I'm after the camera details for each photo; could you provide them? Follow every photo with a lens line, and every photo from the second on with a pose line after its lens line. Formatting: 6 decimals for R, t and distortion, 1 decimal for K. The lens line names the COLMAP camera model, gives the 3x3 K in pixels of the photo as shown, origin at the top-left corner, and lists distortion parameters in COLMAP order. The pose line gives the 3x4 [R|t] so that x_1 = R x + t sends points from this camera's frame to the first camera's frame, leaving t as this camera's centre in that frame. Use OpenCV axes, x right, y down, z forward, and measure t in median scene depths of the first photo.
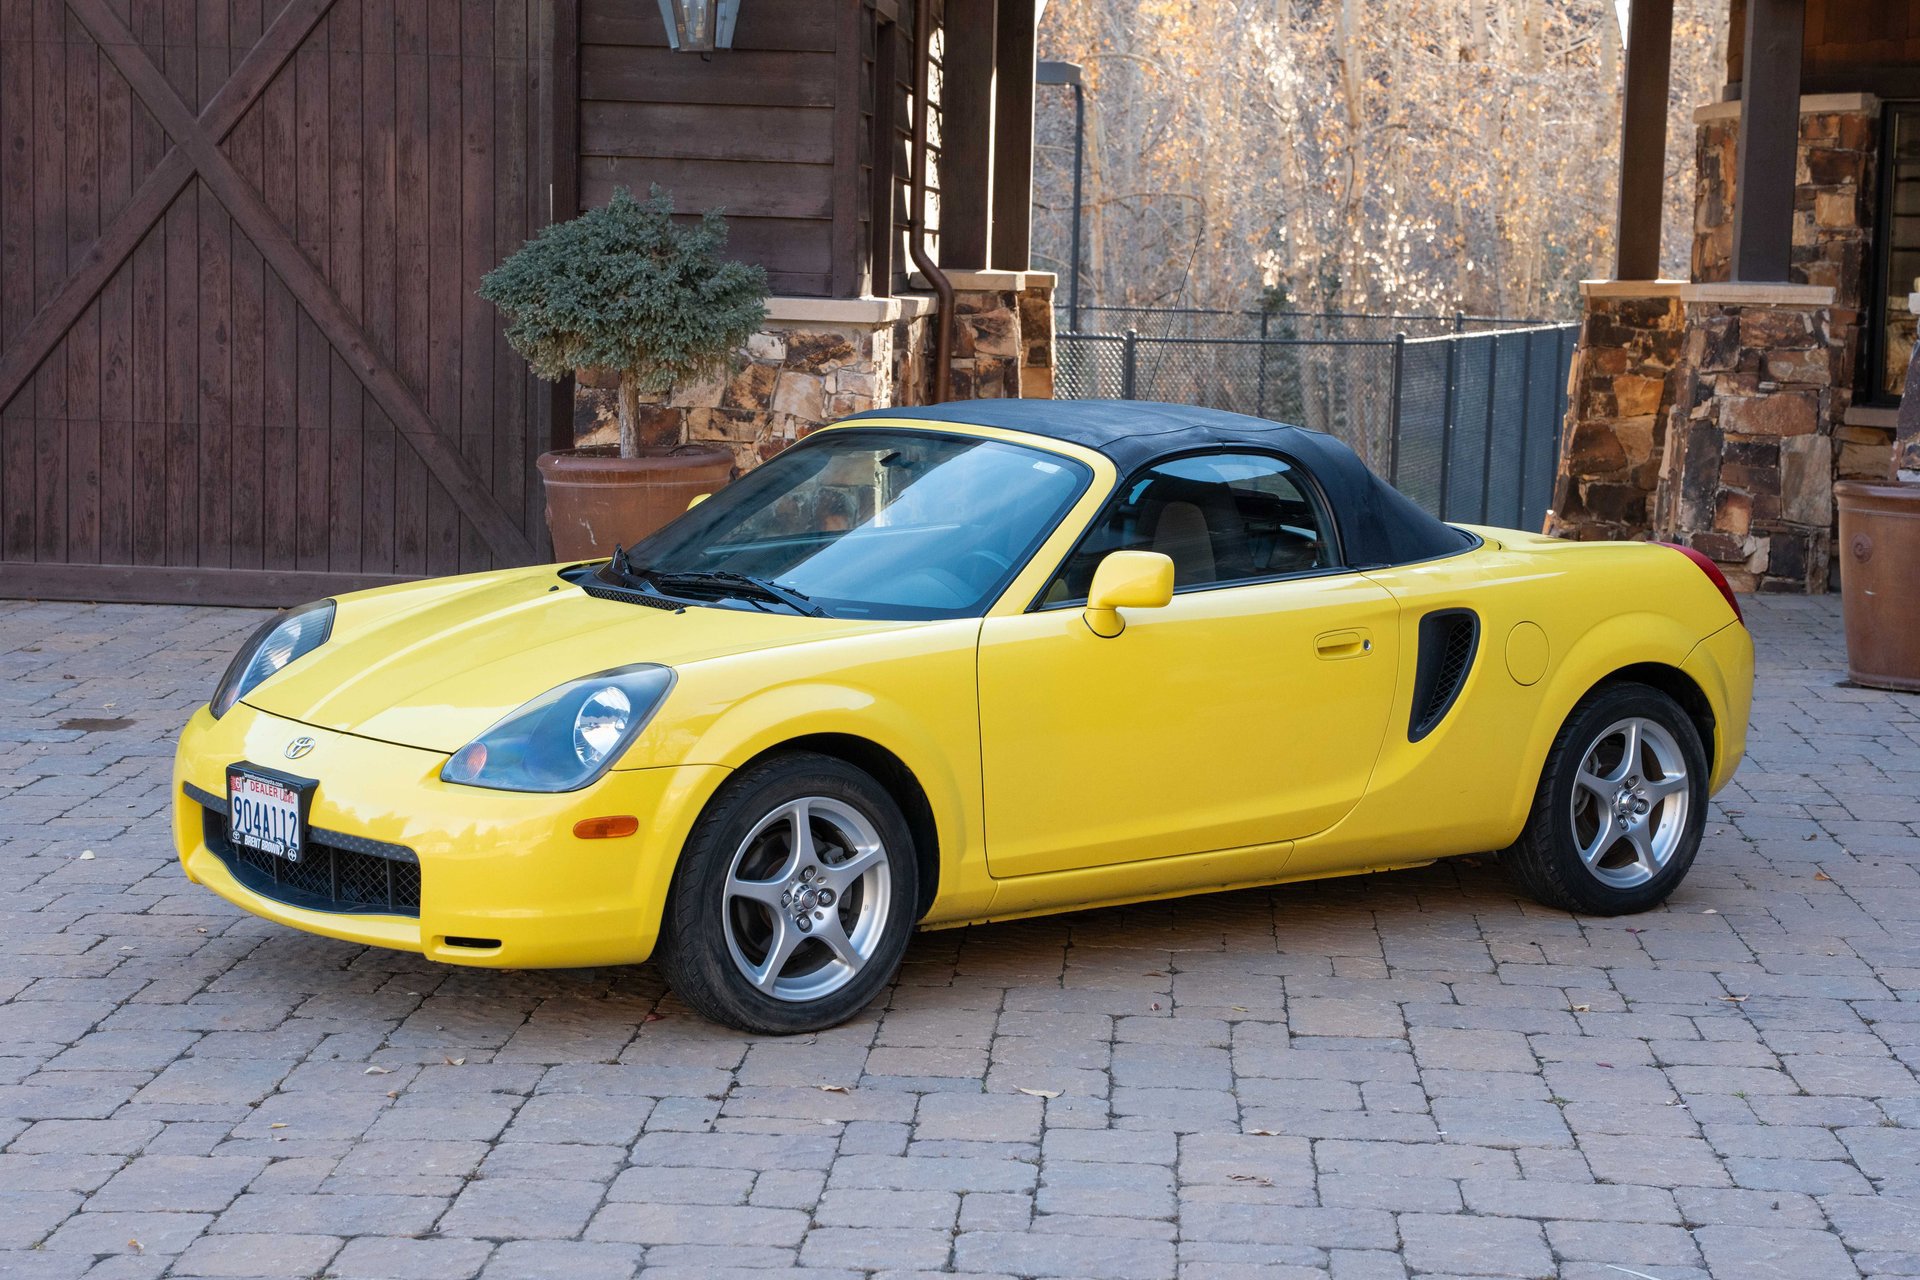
lens RADIAL K [[3604.3, 0, 960.0], [0, 3604.3, 640.0], [0, 0, 1]] dist [0.648441, -3.778375]
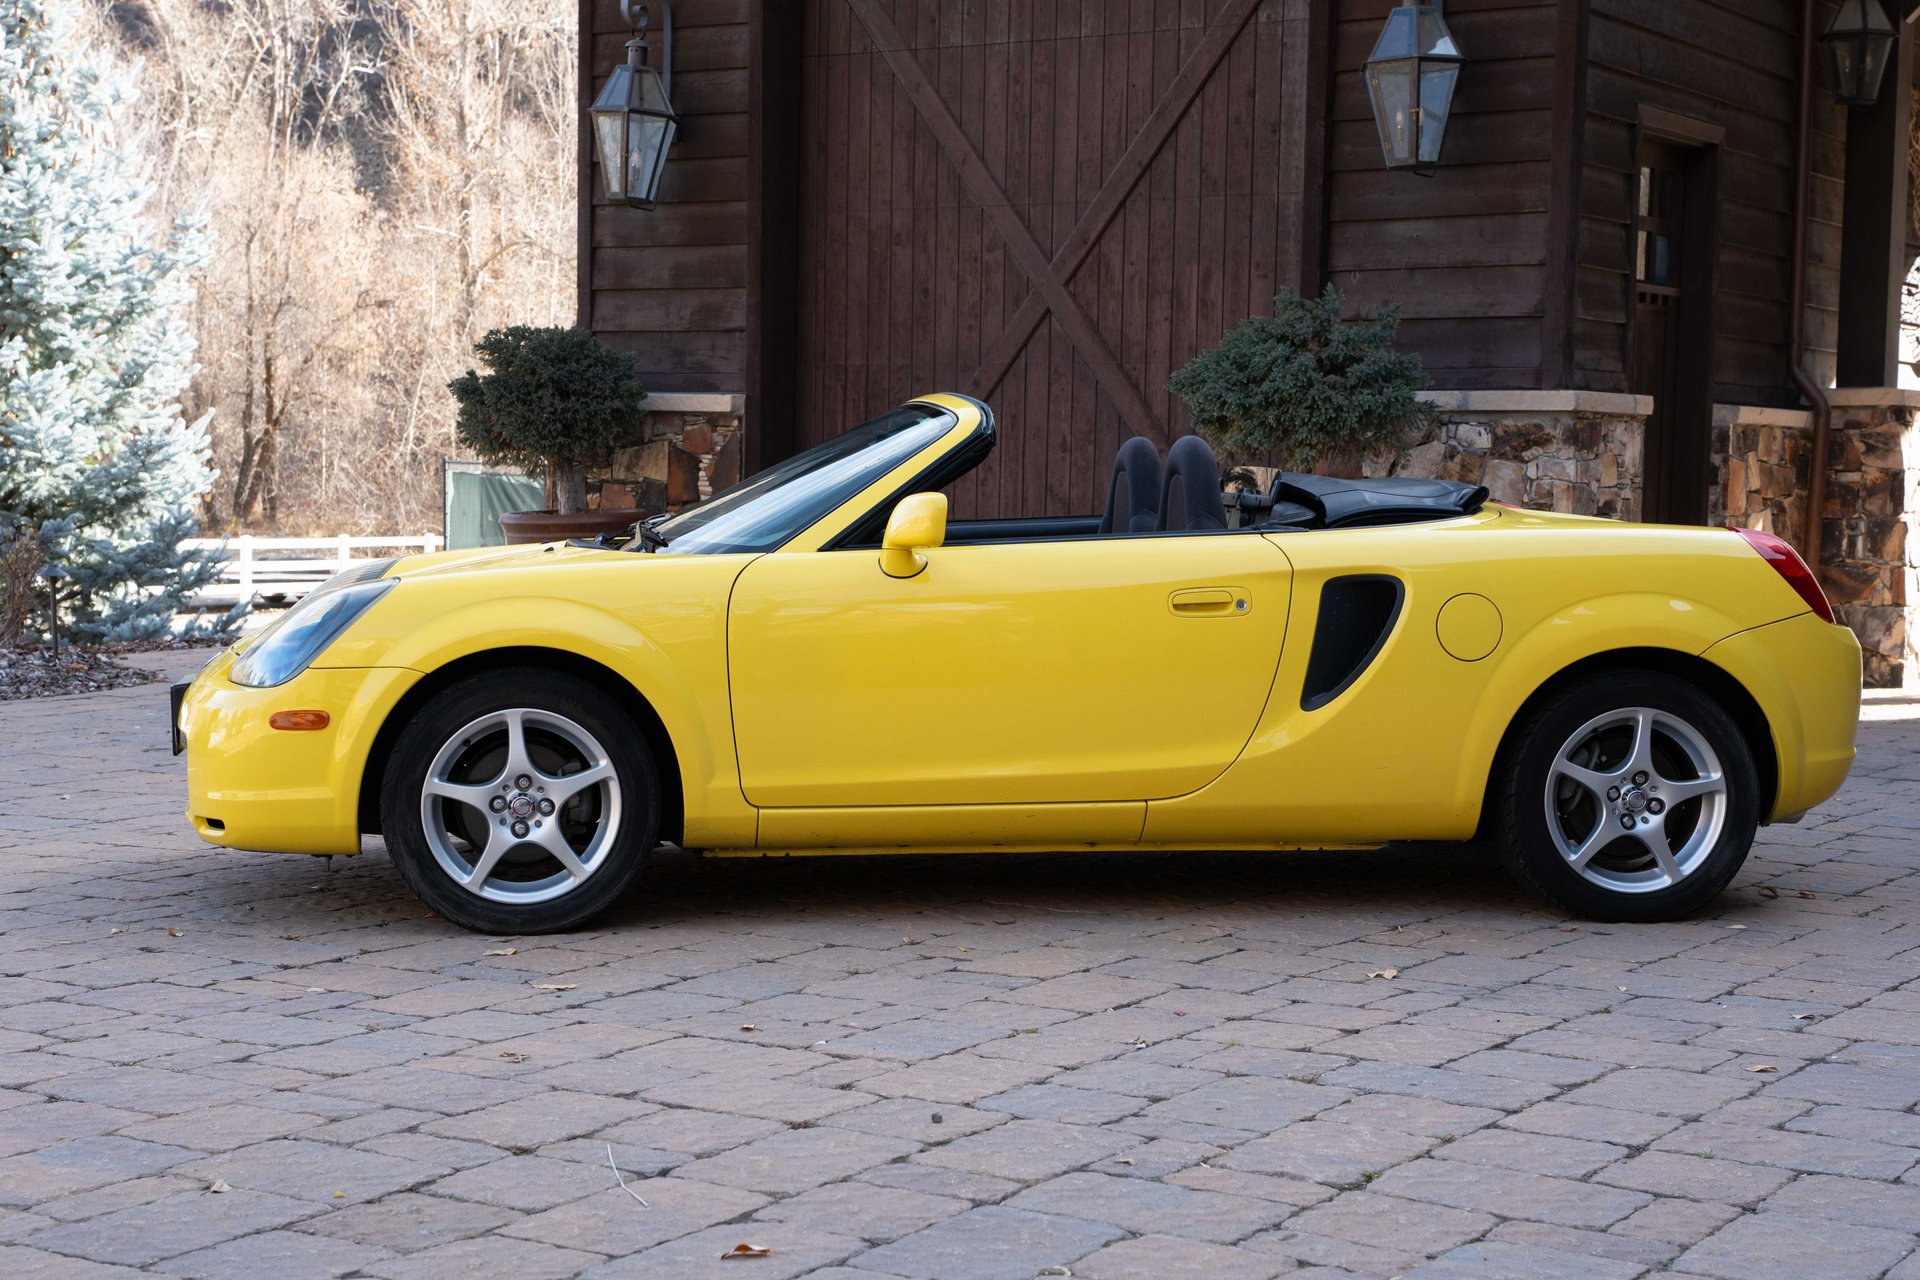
lens RADIAL K [[3009.9, 0, 960.0], [0, 3009.9, 640.0], [0, 0, 1]] dist [0.409463, -1.599690]
pose [[0.871453, 0.015939, -0.490220, 0.248132], [-0.047577, 0.997506, -0.052144, 0.031683], [0.488166, 0.068764, 0.870037, 0.148310]]
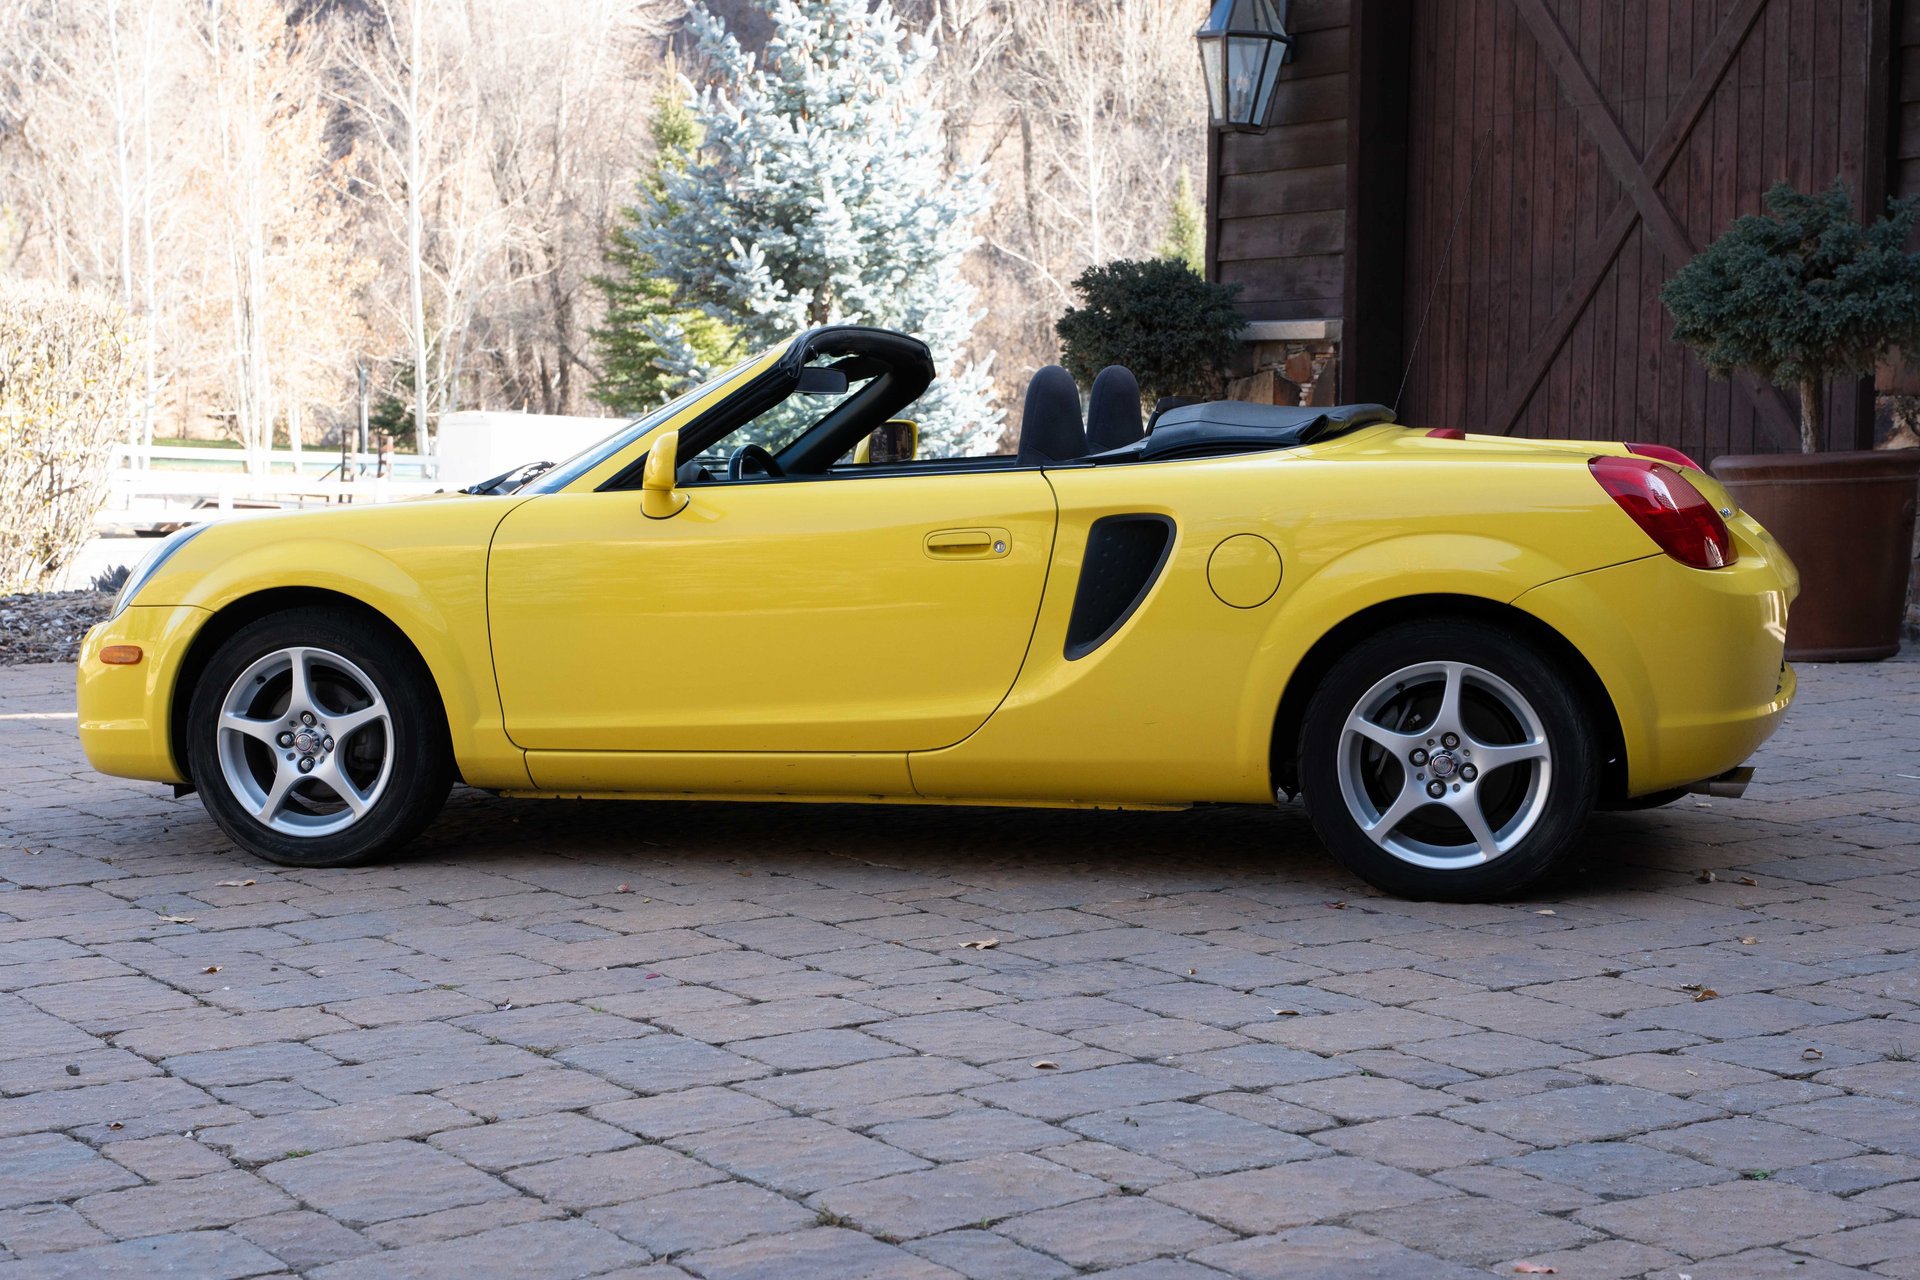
lens RADIAL K [[3009.9, 0, 960.0], [0, 3009.9, 640.0], [0, 0, 1]] dist [0.409463, -1.599690]
pose [[0.606791, 0.037231, -0.793989, 0.397021], [-0.067318, 0.997721, -0.004663, 0.016247], [0.792006, 0.056279, 0.607914, 0.300419]]
